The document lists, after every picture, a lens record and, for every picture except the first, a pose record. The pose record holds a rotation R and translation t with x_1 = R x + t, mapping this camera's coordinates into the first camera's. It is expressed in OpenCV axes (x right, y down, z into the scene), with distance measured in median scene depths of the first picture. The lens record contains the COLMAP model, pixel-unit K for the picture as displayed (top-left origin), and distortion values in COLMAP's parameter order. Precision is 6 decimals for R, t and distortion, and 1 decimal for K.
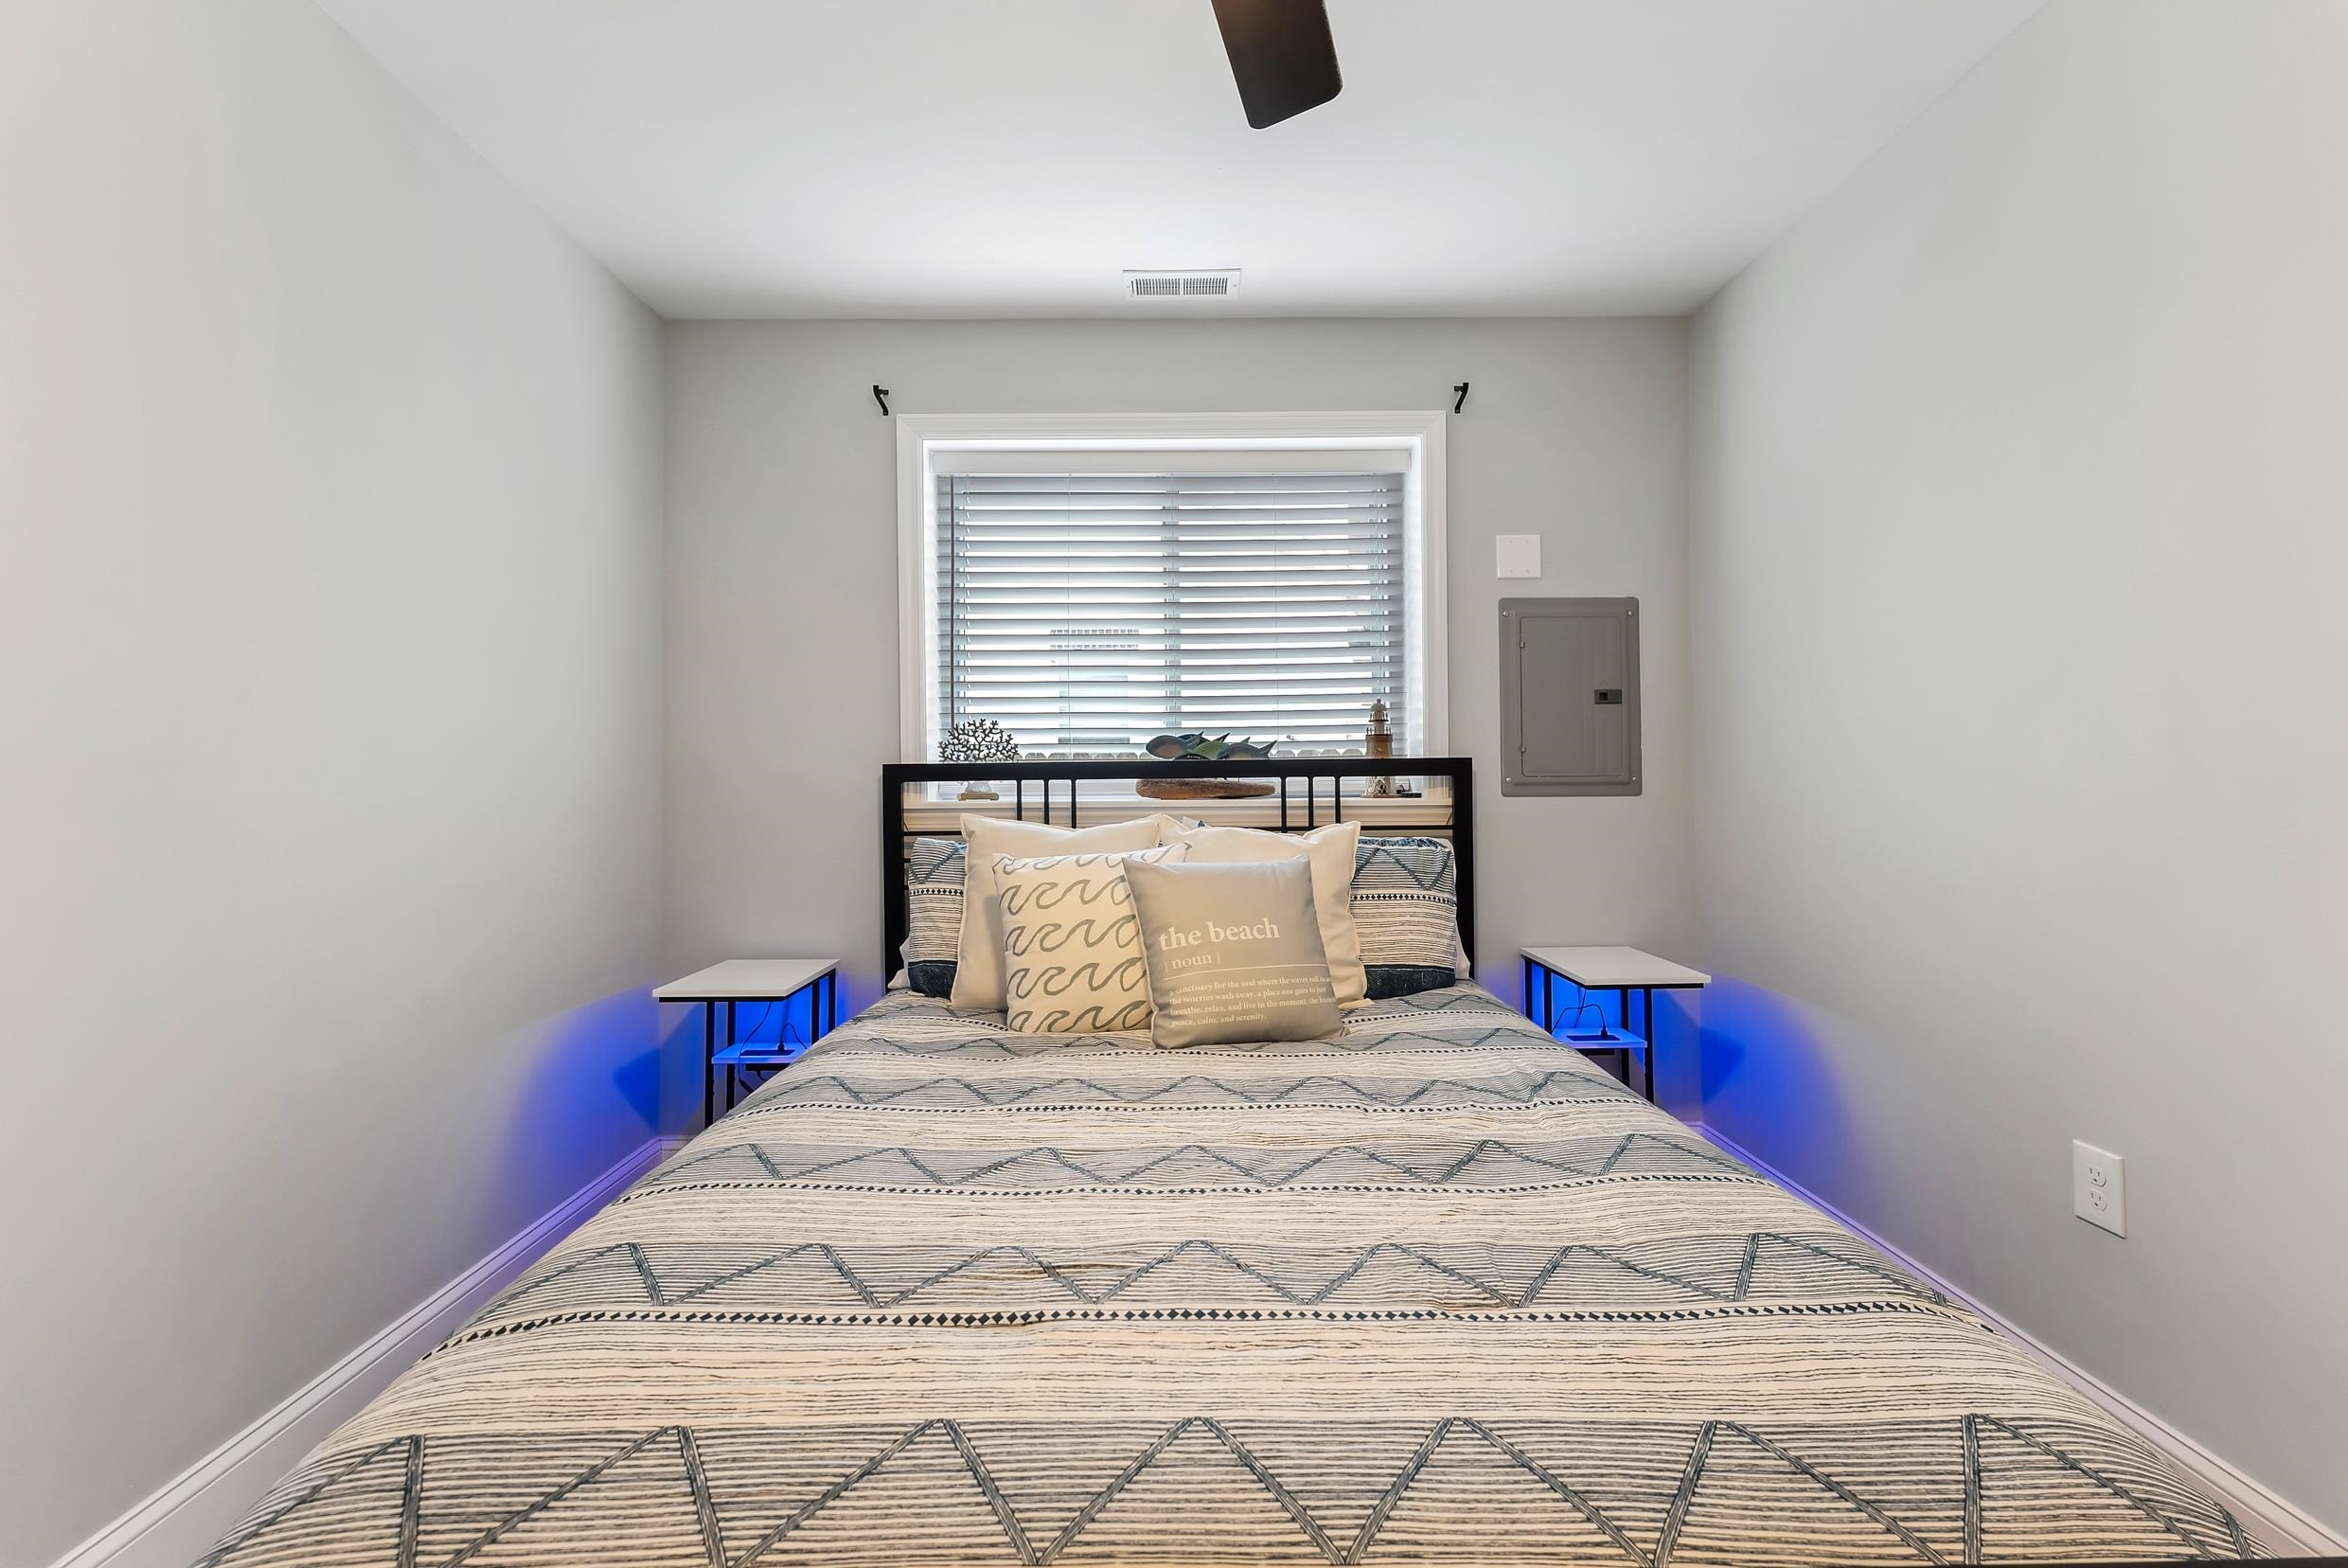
lens RADIAL K [[952.5, 0, 1171.9], [0, 952.5, 769.5], [0, 0, 1]] dist [-0.000396, -0.000173]
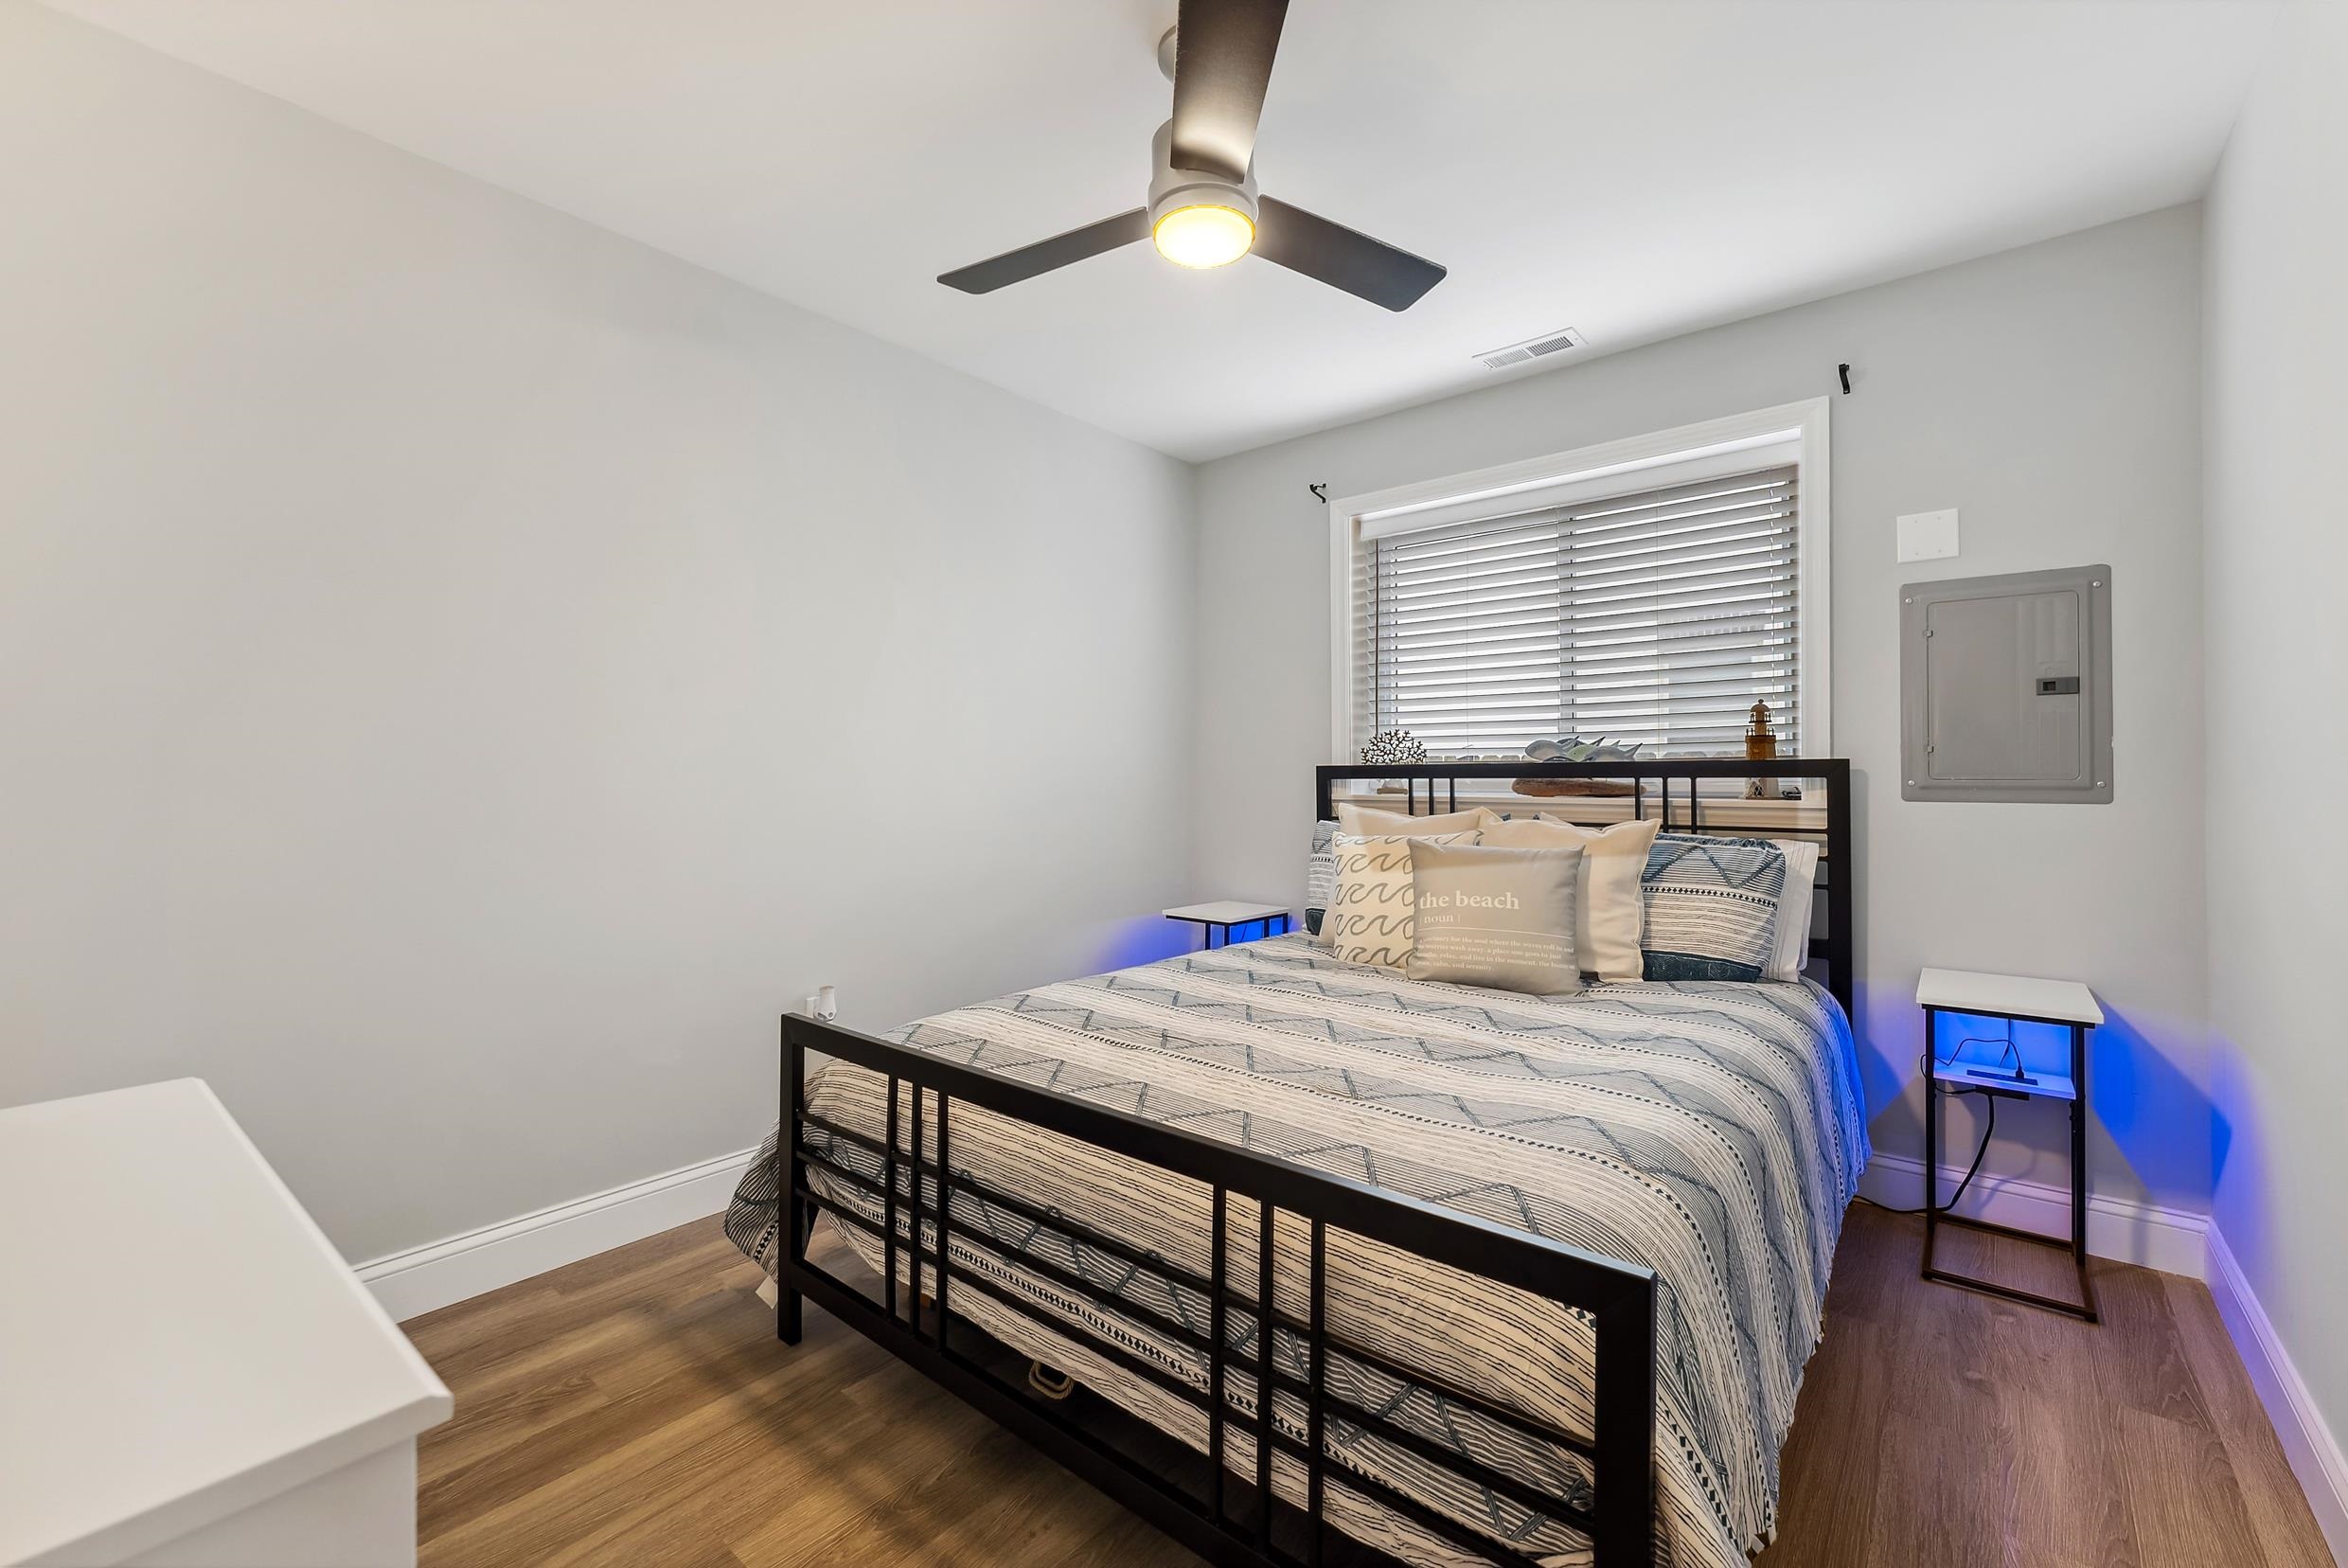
lens RADIAL K [[960.5, 0, 1173.4], [0, 960.5, 777.7], [0, 0, 1]] dist [-0.000343, -0.000015]
pose [[0.763733, 0.008198, -0.645481, 0.409984], [-0.000688, 0.999929, 0.011885, -0.004431], [0.645532, -0.008633, 0.763684, -0.162349]]
